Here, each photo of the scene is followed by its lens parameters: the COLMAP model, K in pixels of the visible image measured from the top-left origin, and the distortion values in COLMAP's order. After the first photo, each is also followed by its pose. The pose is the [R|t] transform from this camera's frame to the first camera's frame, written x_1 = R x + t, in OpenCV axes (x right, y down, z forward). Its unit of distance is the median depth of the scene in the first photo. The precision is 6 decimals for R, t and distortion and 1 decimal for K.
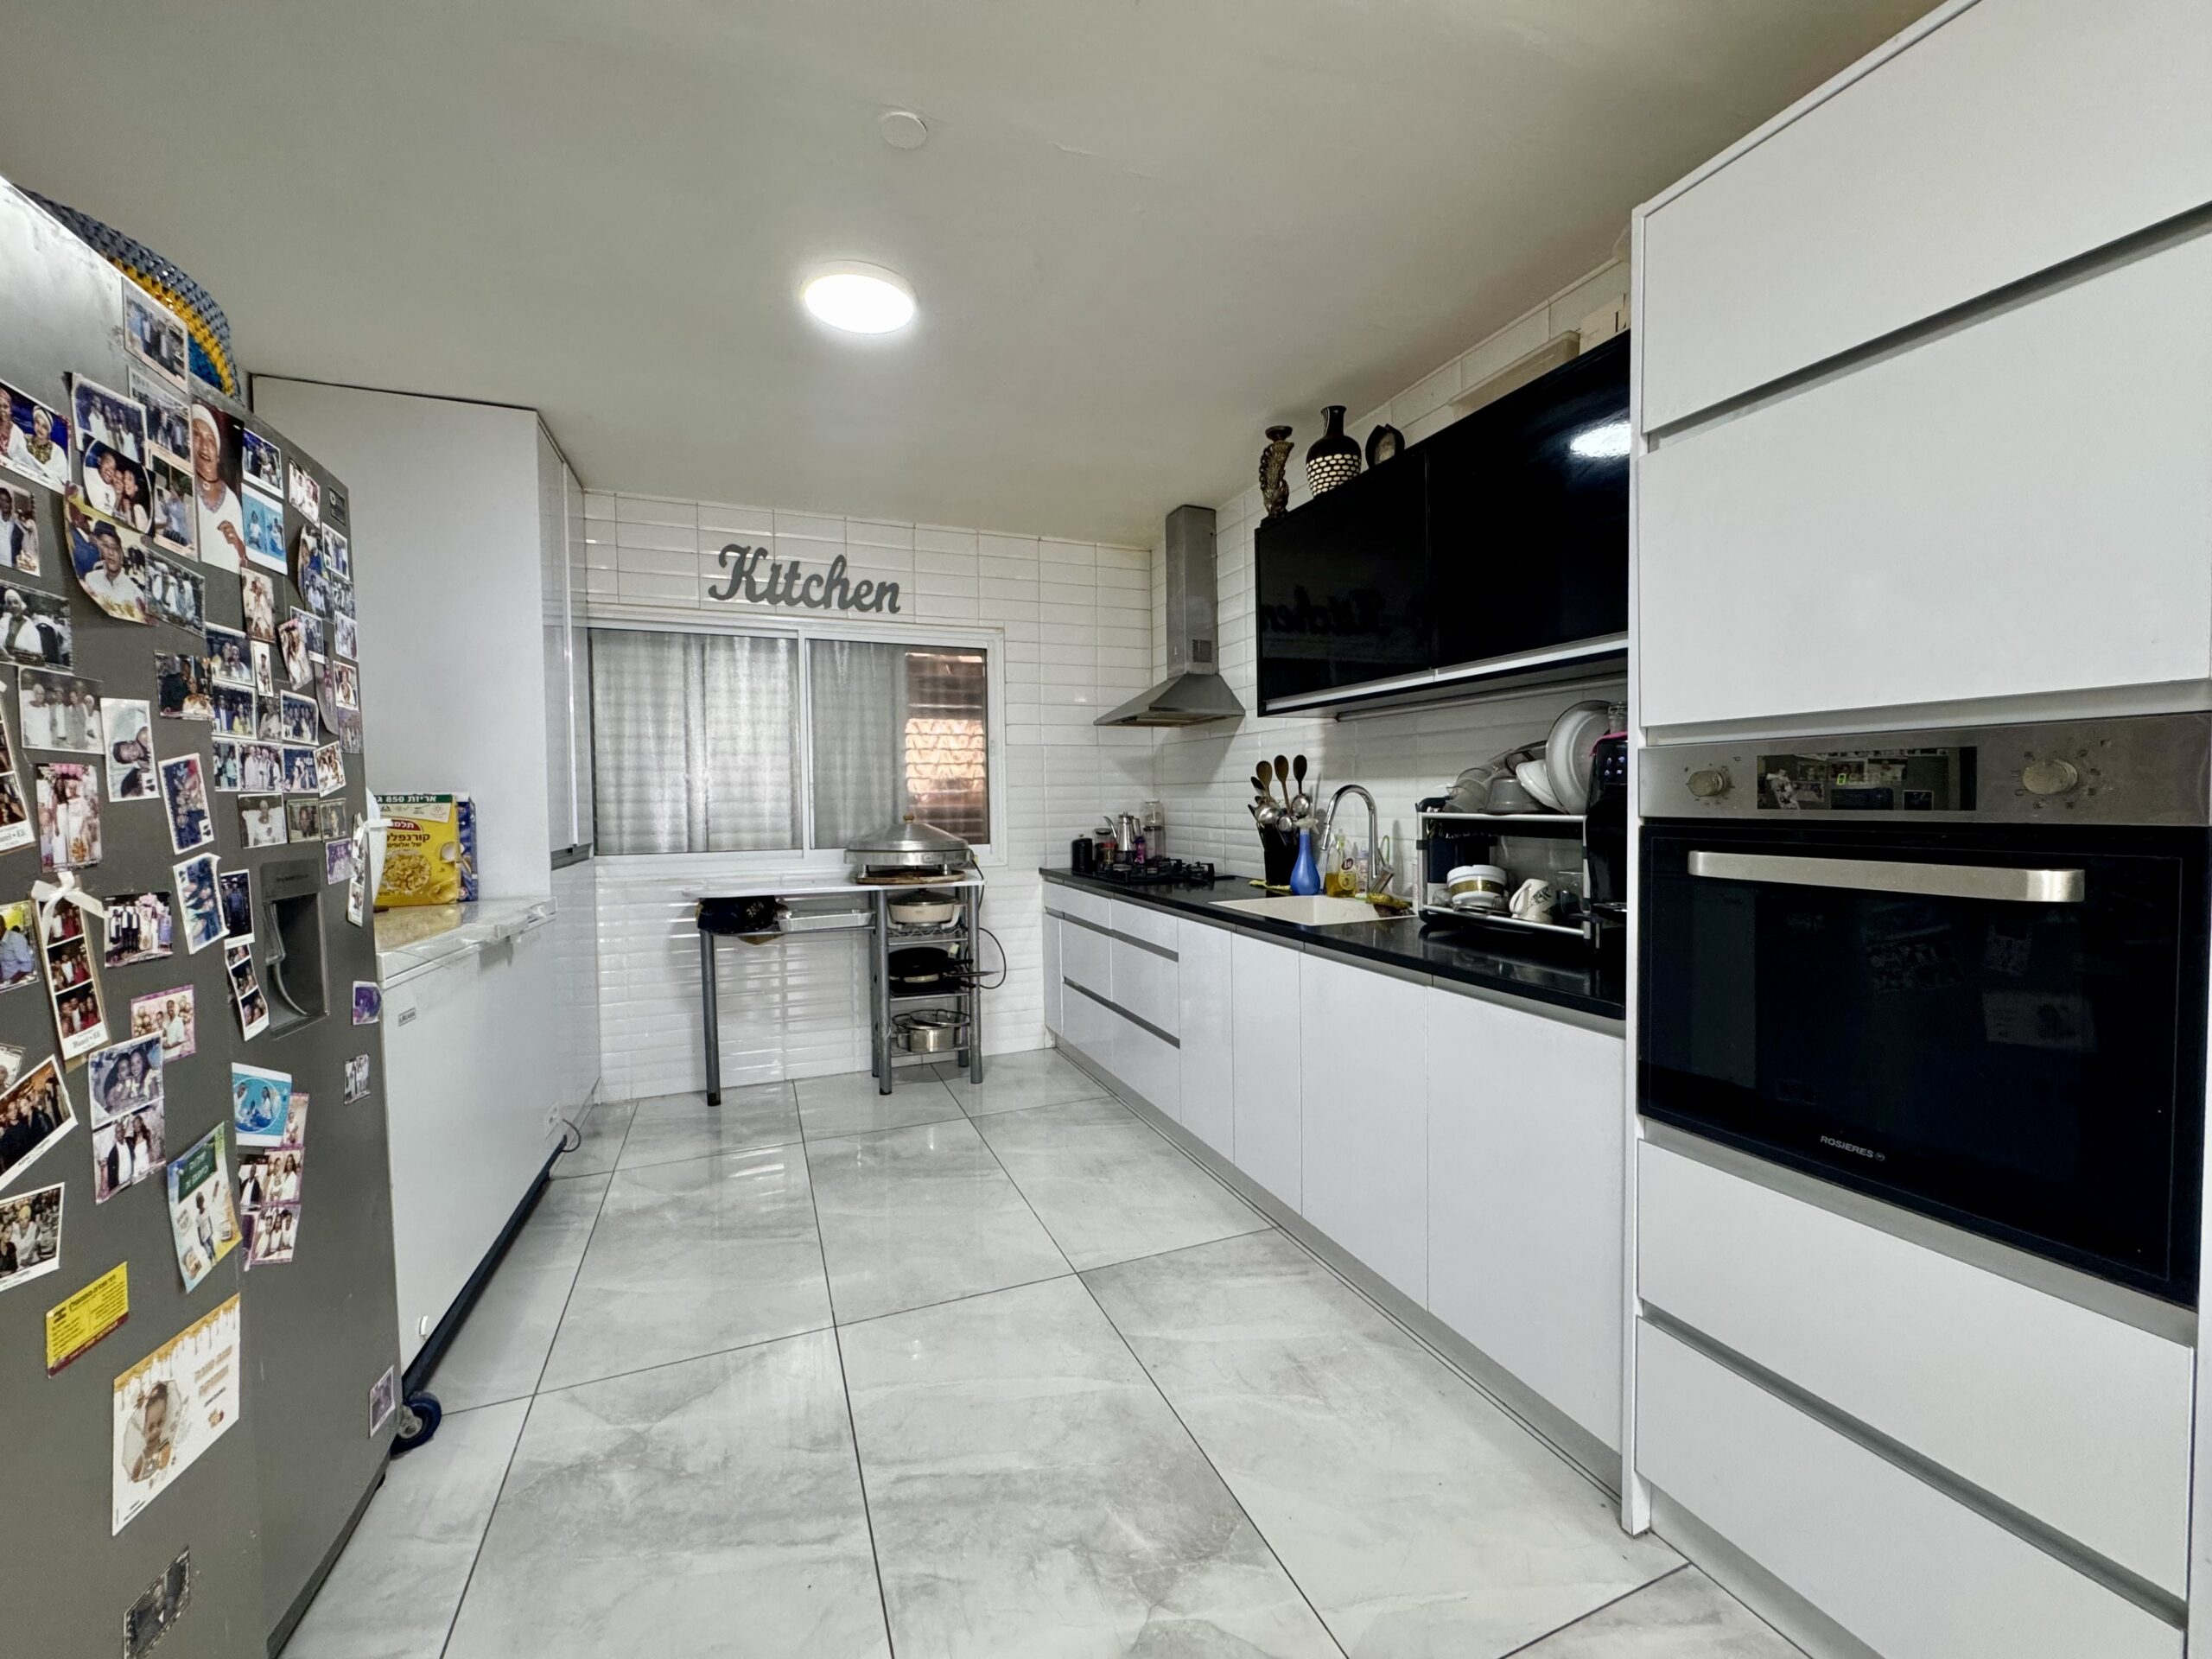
lens RADIAL K [[883.1, 0, 1103.8], [0, 883.1, 830.7], [0, 0, 1]] dist [-0.002448, 0.000064]
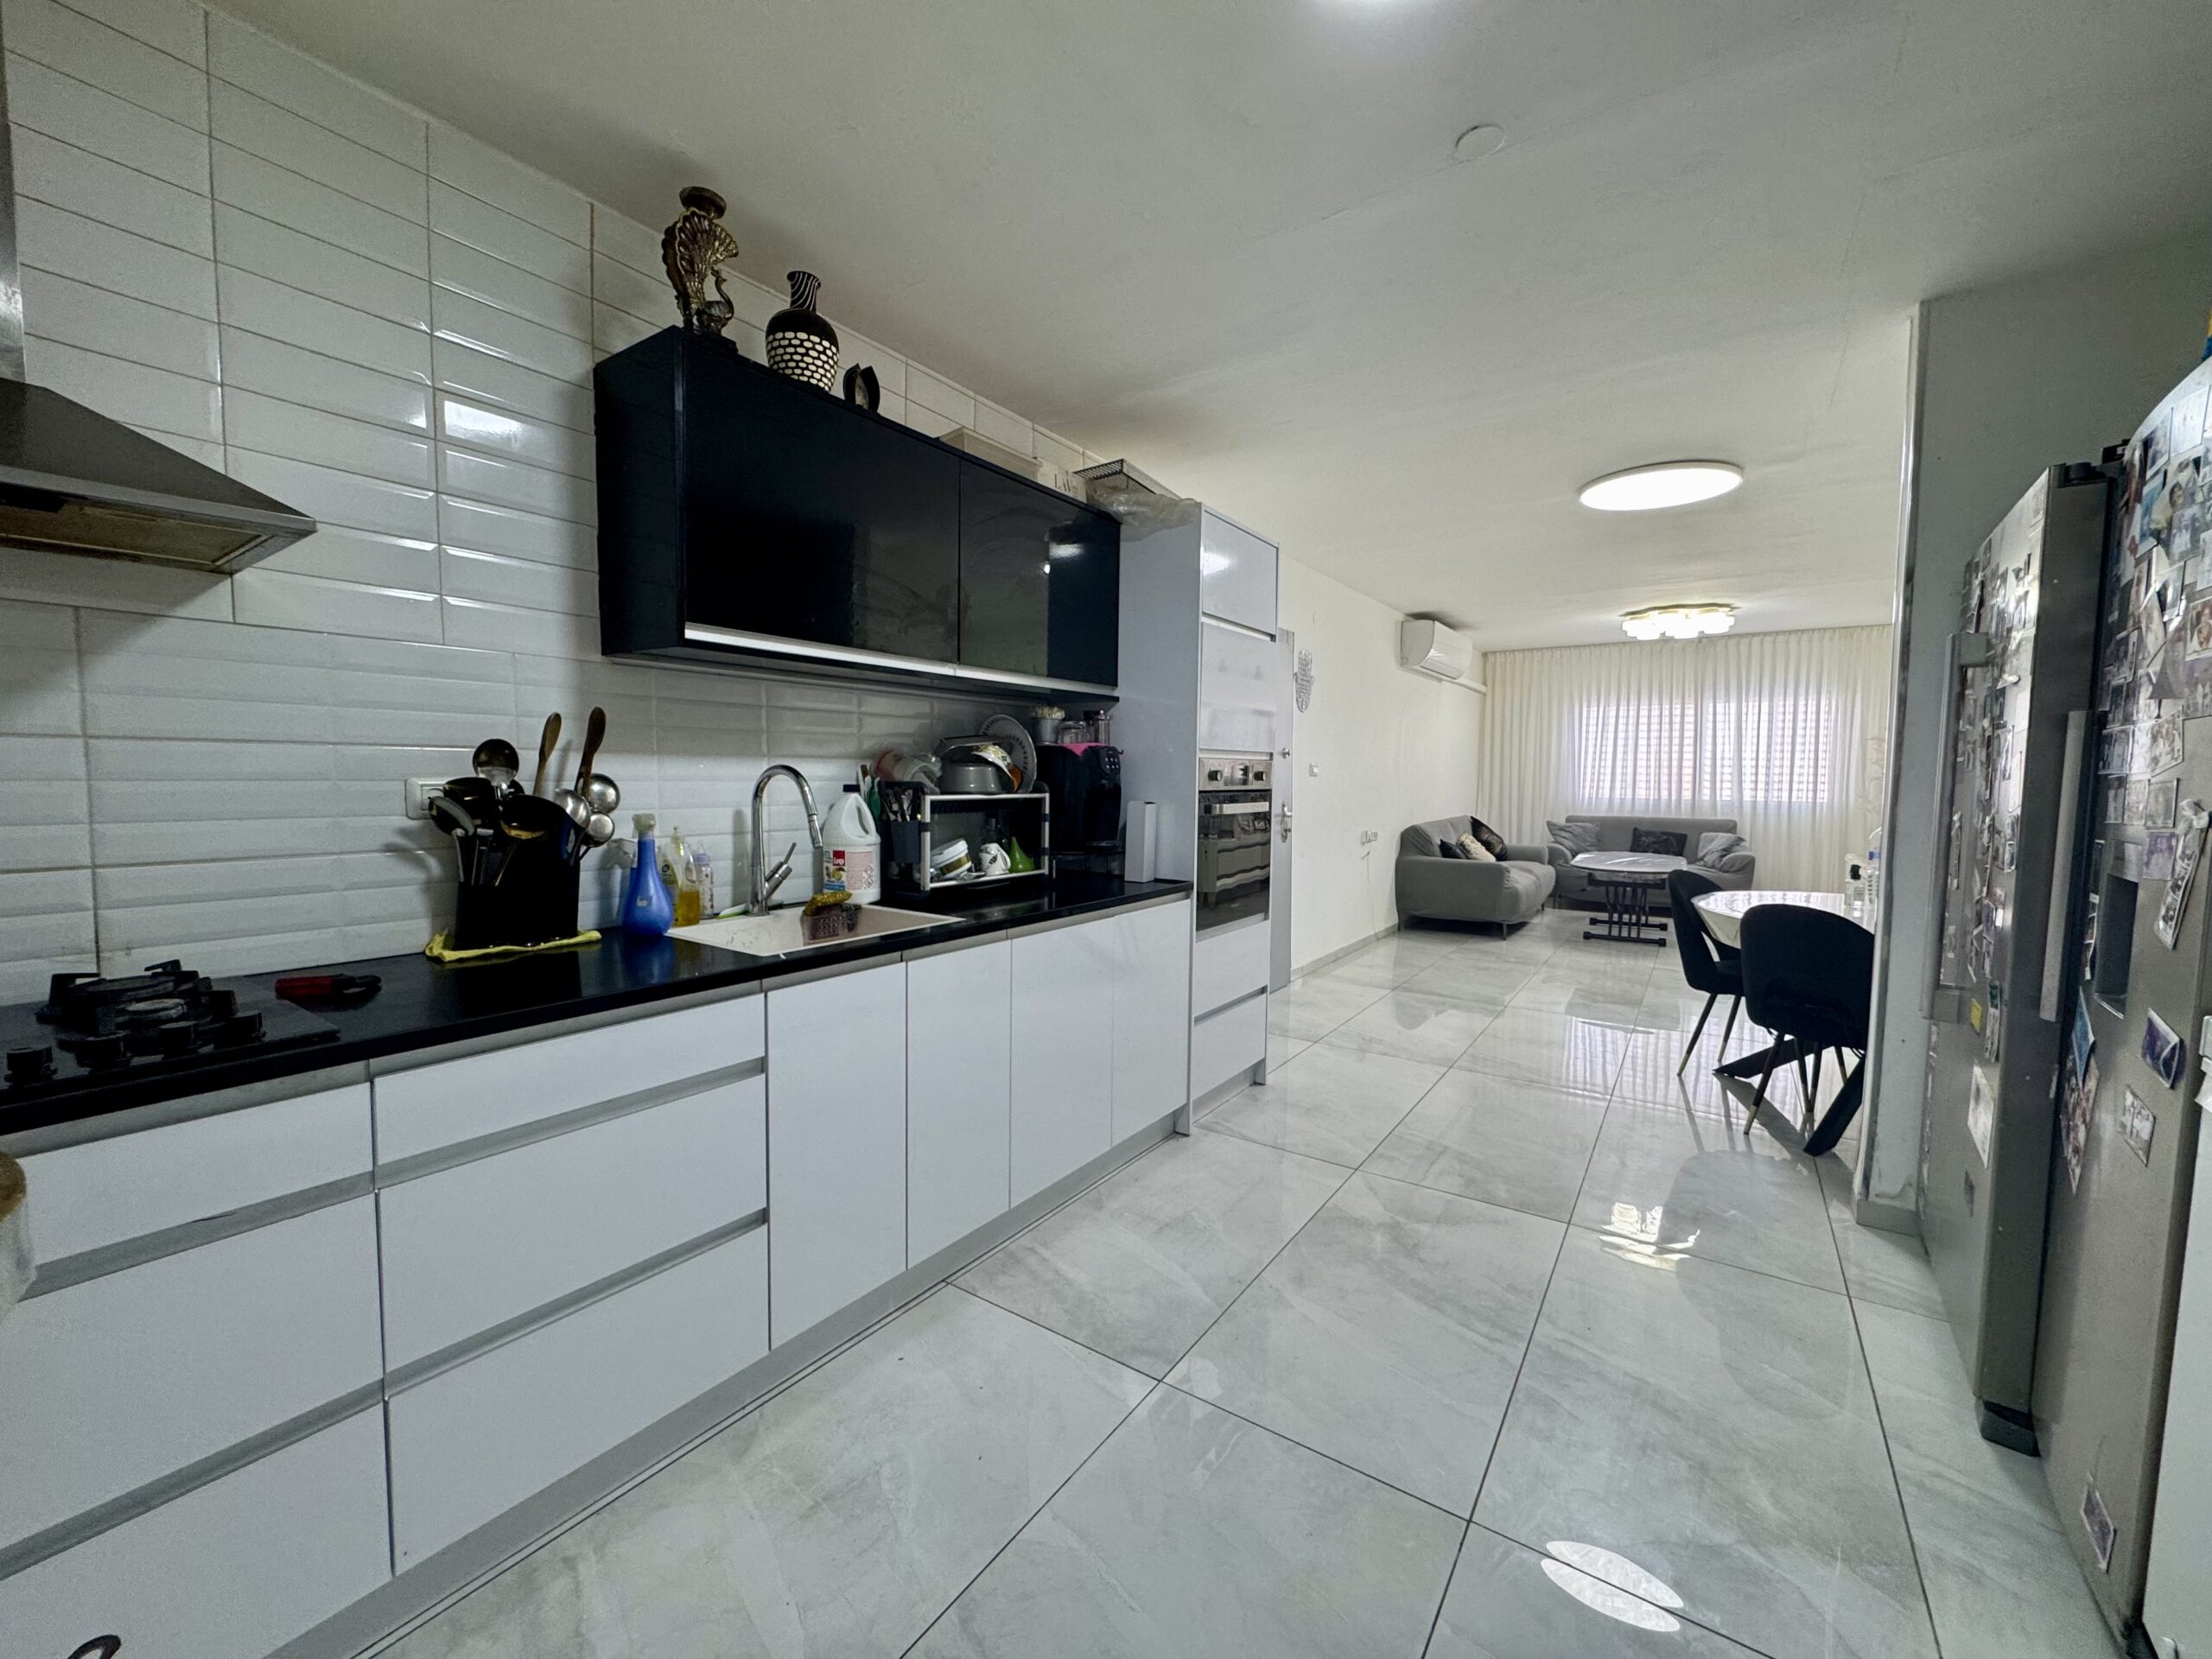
lens RADIAL K [[883.1, 0, 1103.8], [0, 883.1, 830.7], [0, 0, 1]] dist [-0.002448, 0.000064]
pose [[-0.547814, -0.043910, 0.835447, -0.394164], [0.032397, 0.996759, 0.073631, -0.031274], [-0.835973, 0.067402, -0.544616, 0.883442]]
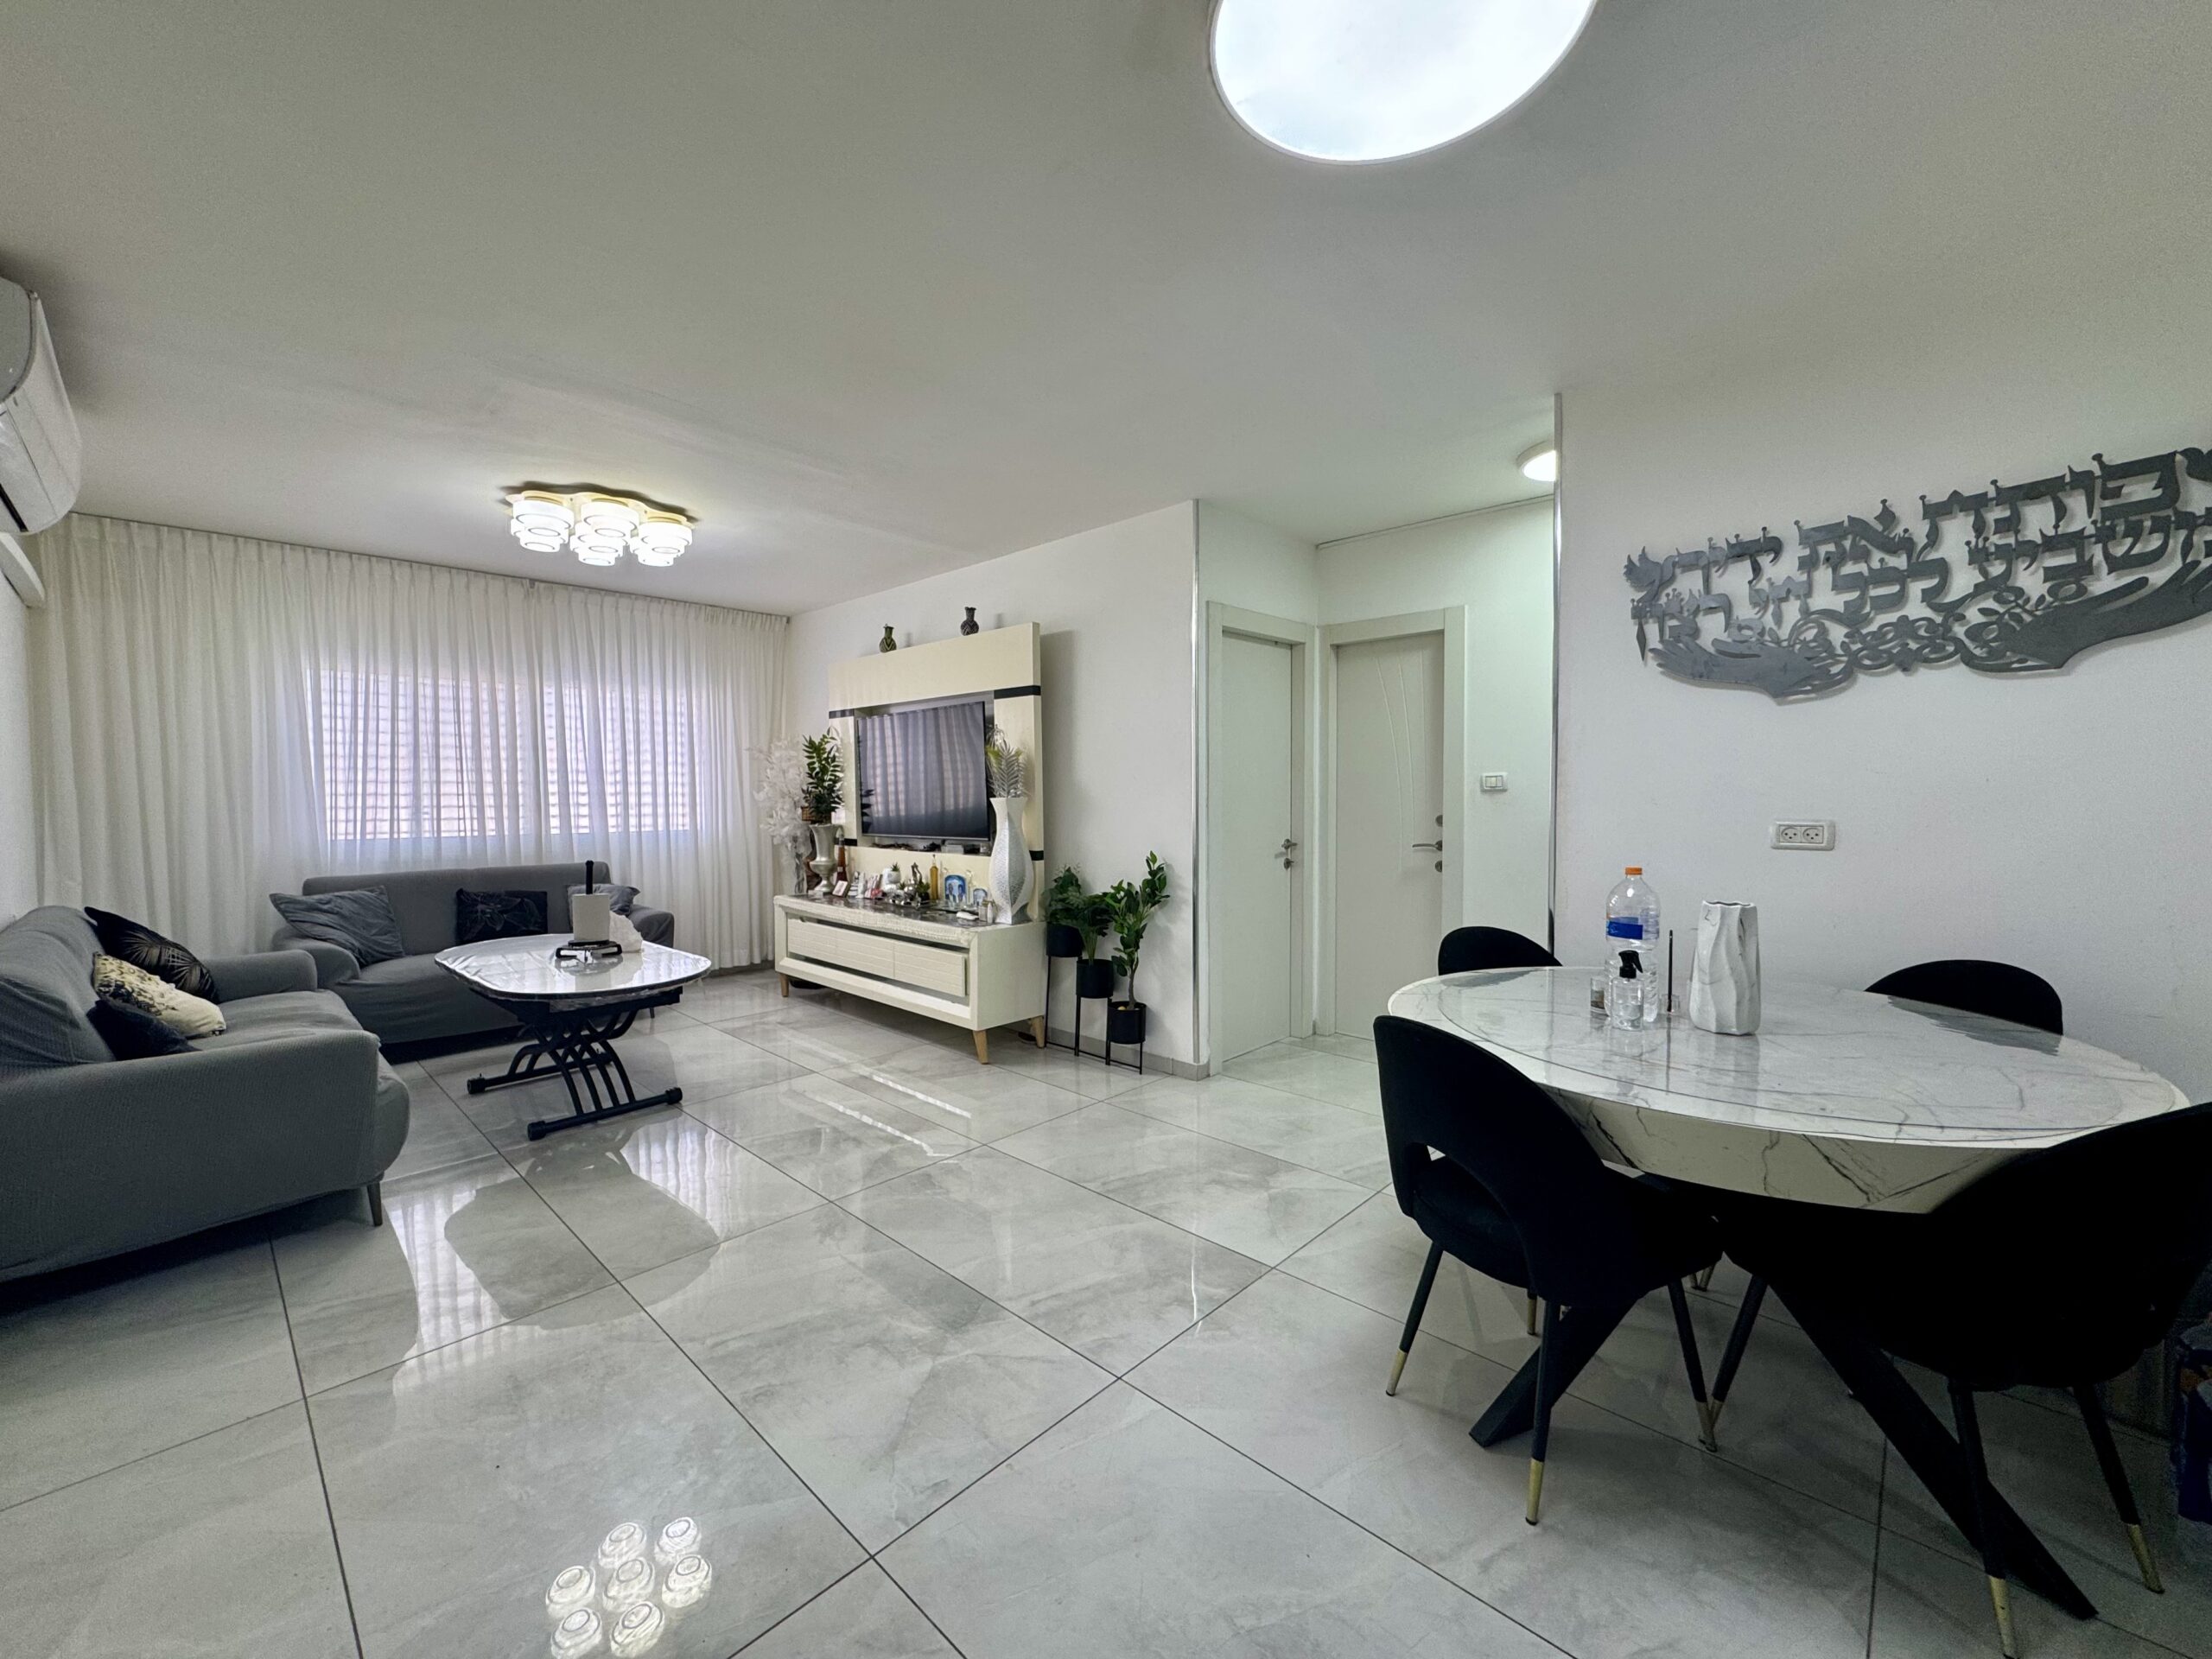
lens RADIAL K [[873.0, 0, 1104.0], [0, 873.0, 838.6], [0, 0, 1]] dist [0.000224, 0.000090]
pose [[-0.907974, 0.038223, -0.417279, 0.398837], [0.001280, 0.996079, 0.088455, -0.013863], [0.419024, 0.079781, -0.904463, 0.082638]]
